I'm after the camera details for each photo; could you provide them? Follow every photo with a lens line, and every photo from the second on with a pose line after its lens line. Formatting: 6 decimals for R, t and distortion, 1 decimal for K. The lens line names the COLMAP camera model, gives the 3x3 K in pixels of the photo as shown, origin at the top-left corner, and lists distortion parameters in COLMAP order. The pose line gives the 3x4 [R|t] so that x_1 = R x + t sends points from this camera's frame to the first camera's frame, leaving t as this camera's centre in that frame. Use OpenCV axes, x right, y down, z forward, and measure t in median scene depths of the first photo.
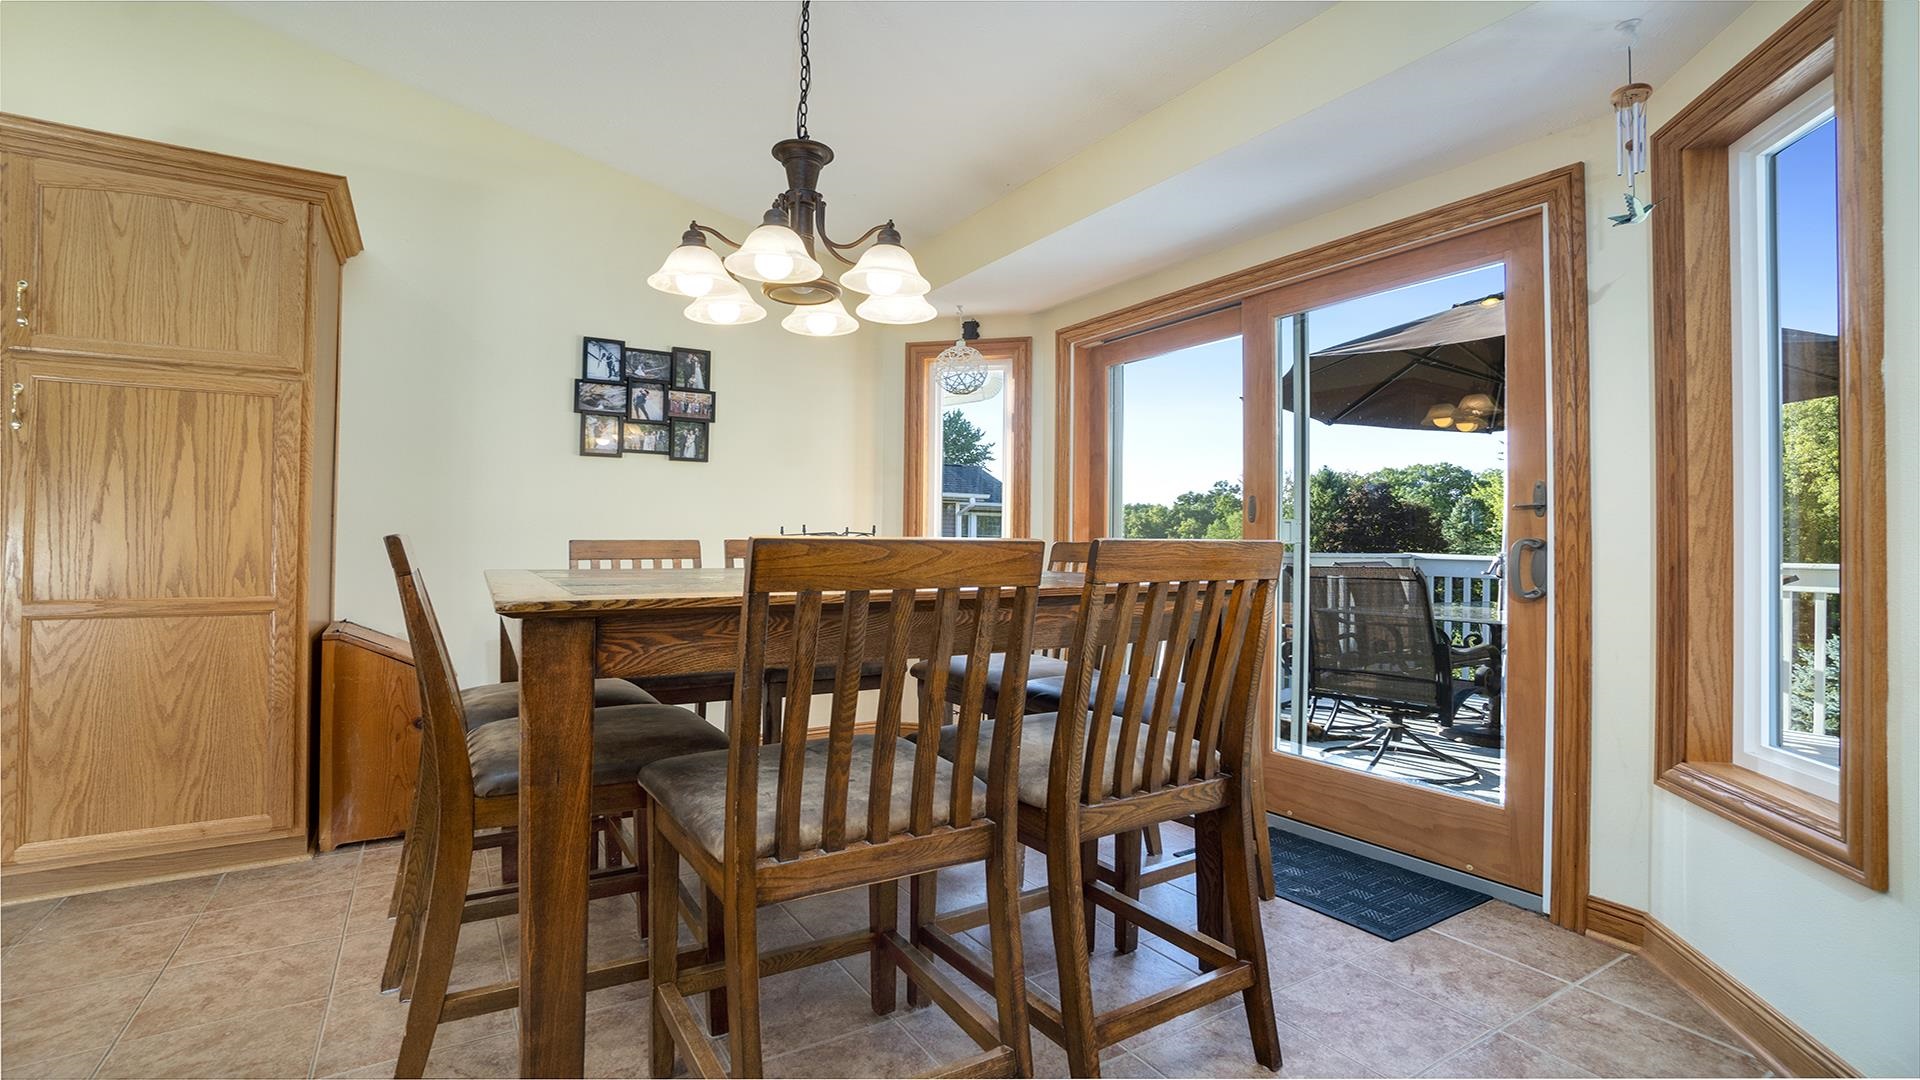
lens RADIAL K [[892.1, 0, 960.5], [0, 892.1, 537.6], [0, 0, 1]] dist [-0.041517, 0.002676]
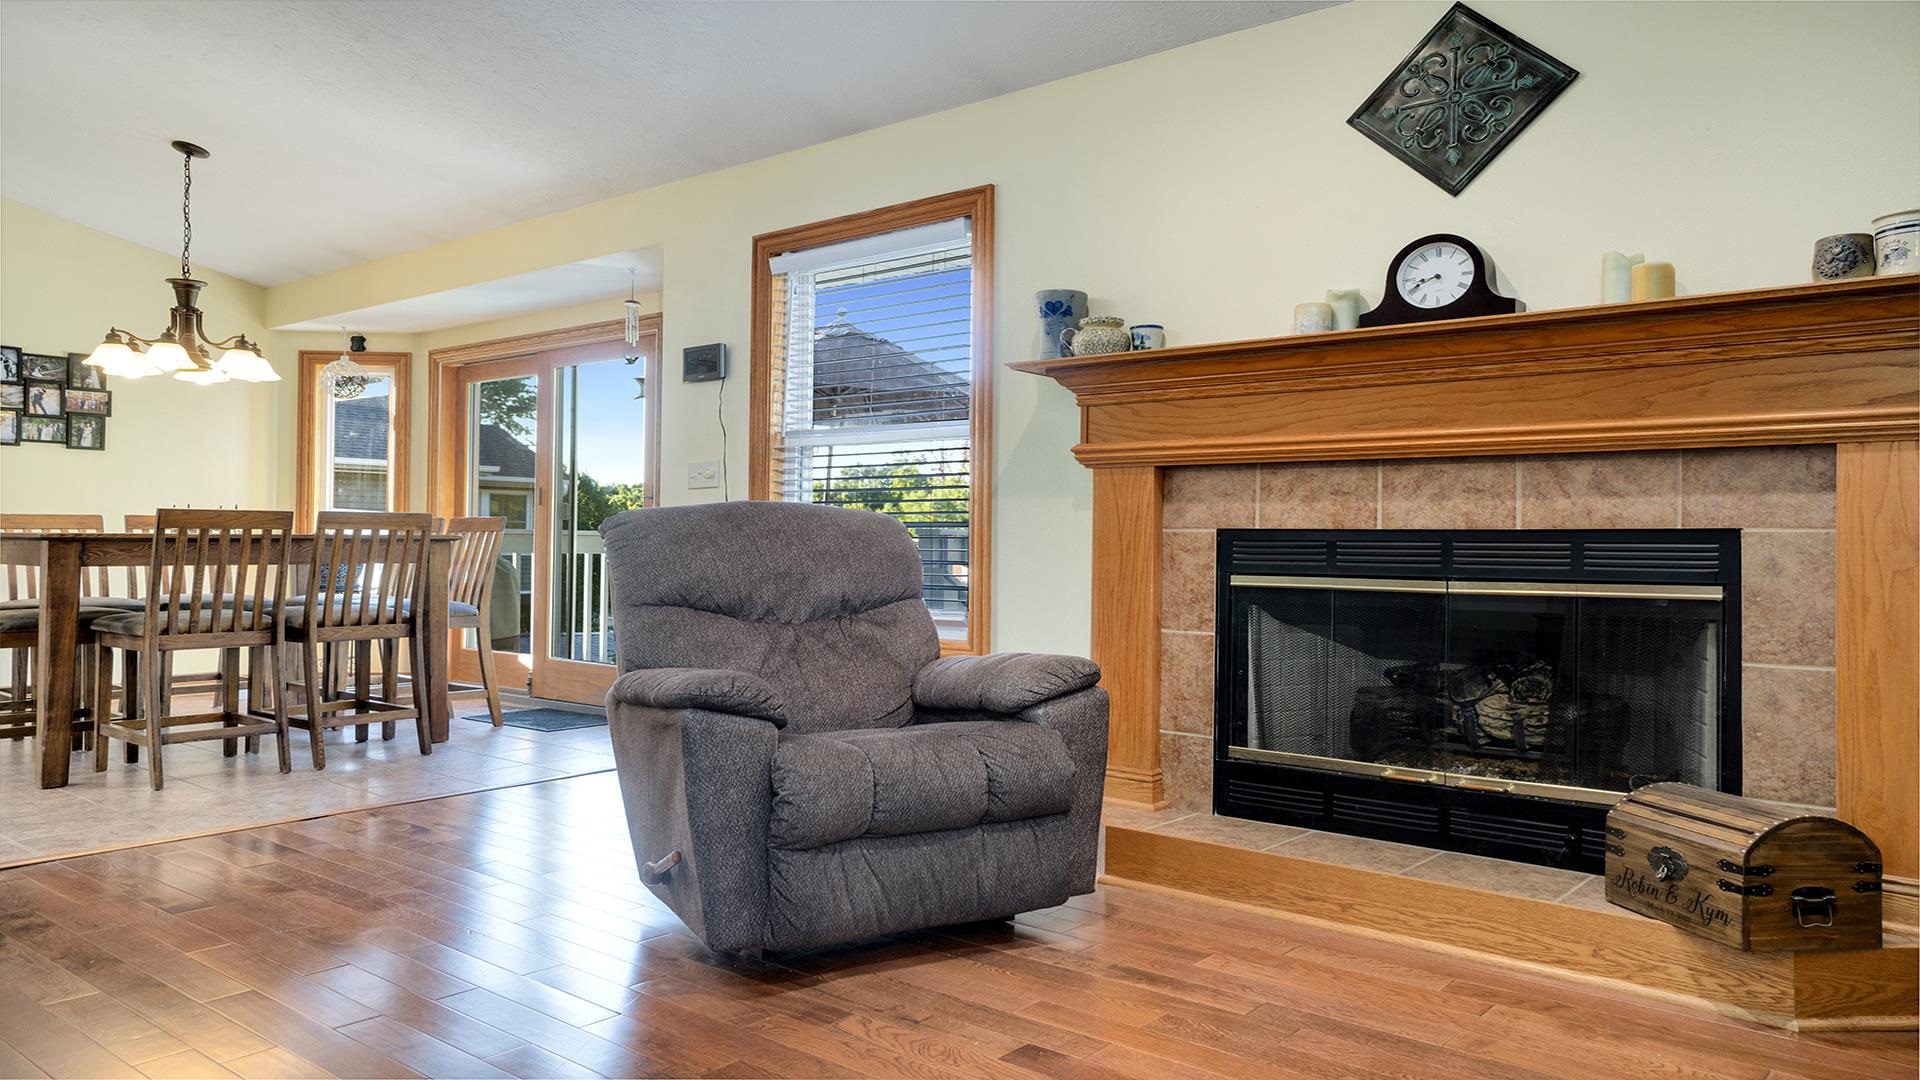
lens RADIAL K [[1368.6, 0, 963.5], [0, 1368.6, 538.1], [0, 0, 1]] dist [0.022842, 0.020064]
pose [[0.952046, 0.000752, 0.305953, 0.239316], [-0.002869, 0.999975, 0.006470, 0.016066], [-0.305940, -0.007037, 0.952025, -1.102600]]
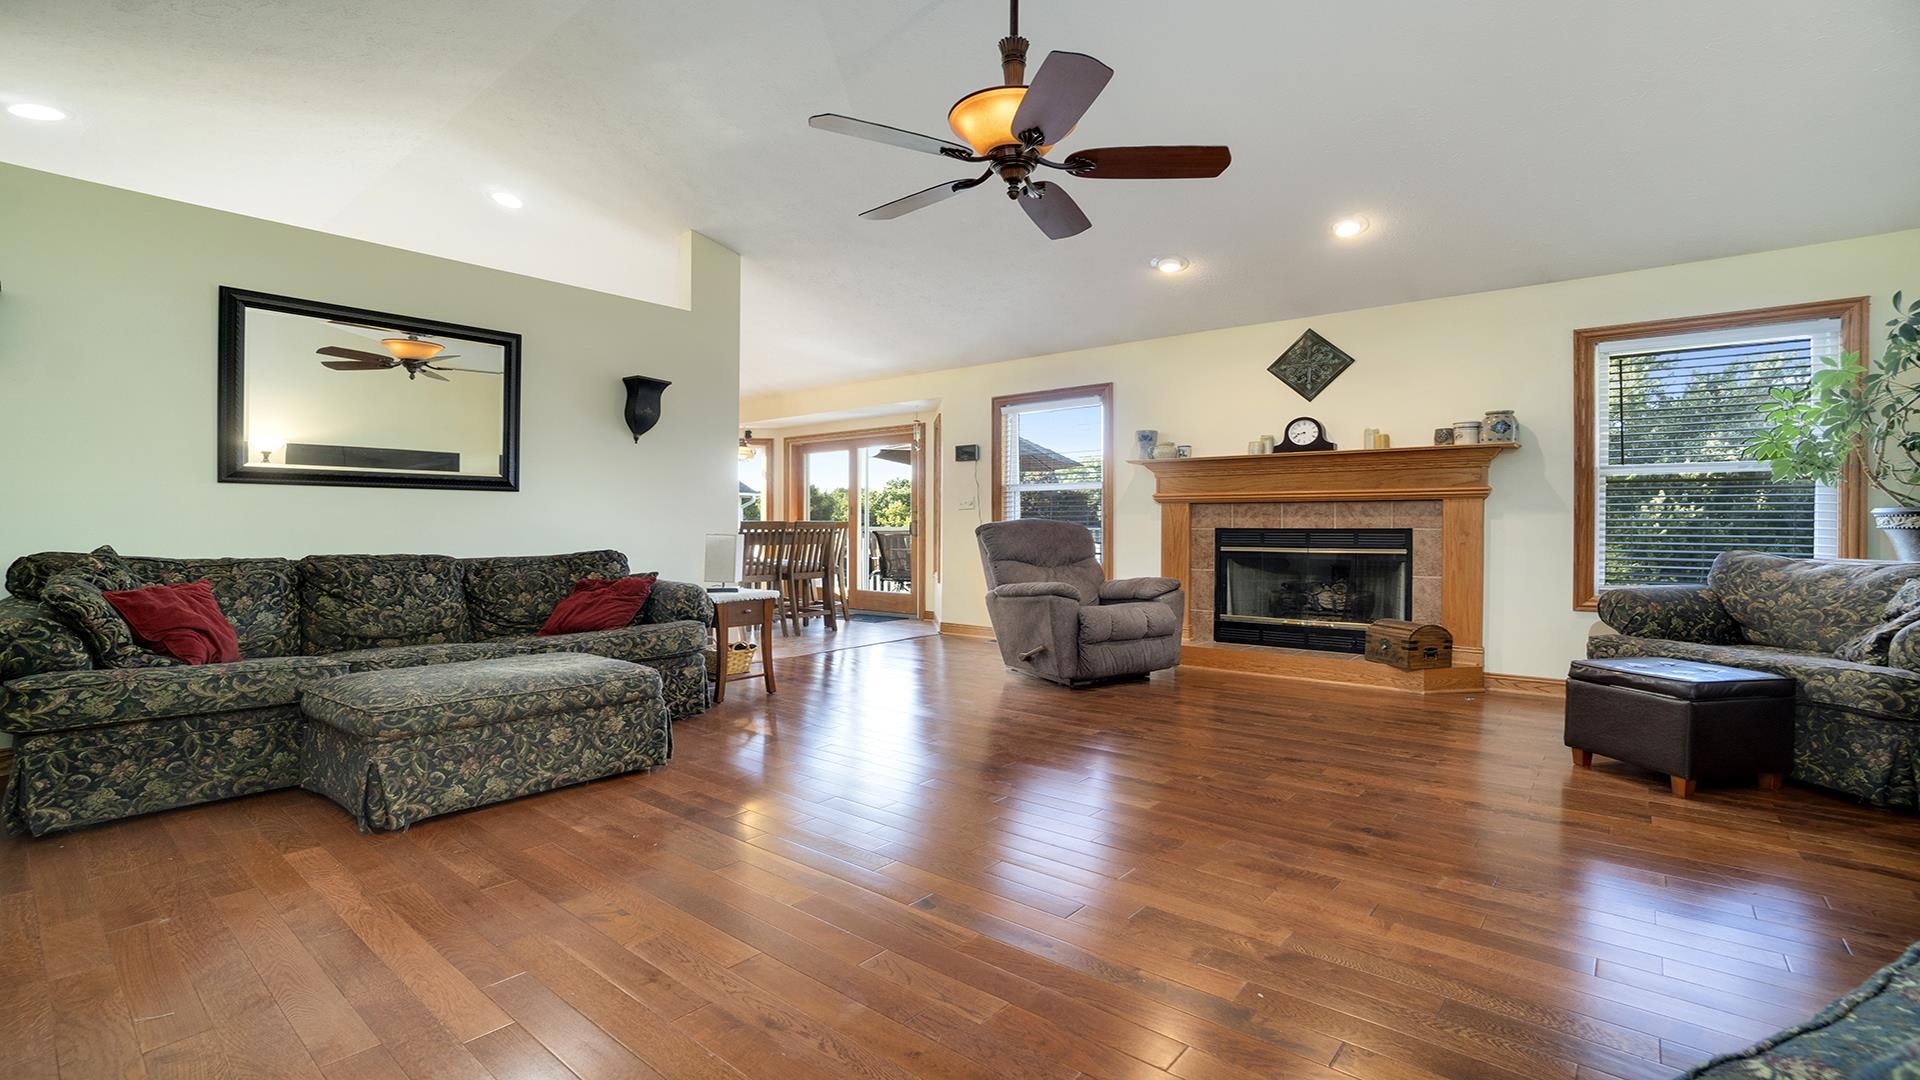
lens RADIAL K [[892.1, 0, 961.8], [0, 892.1, 542.5], [0, 0, 1]] dist [-0.041517, 0.002676]
pose [[0.949676, -0.012619, 0.312979, -0.211383], [0.004451, 0.999631, 0.026801, -0.003538], [-0.313202, -0.024059, 0.949382, -1.589077]]
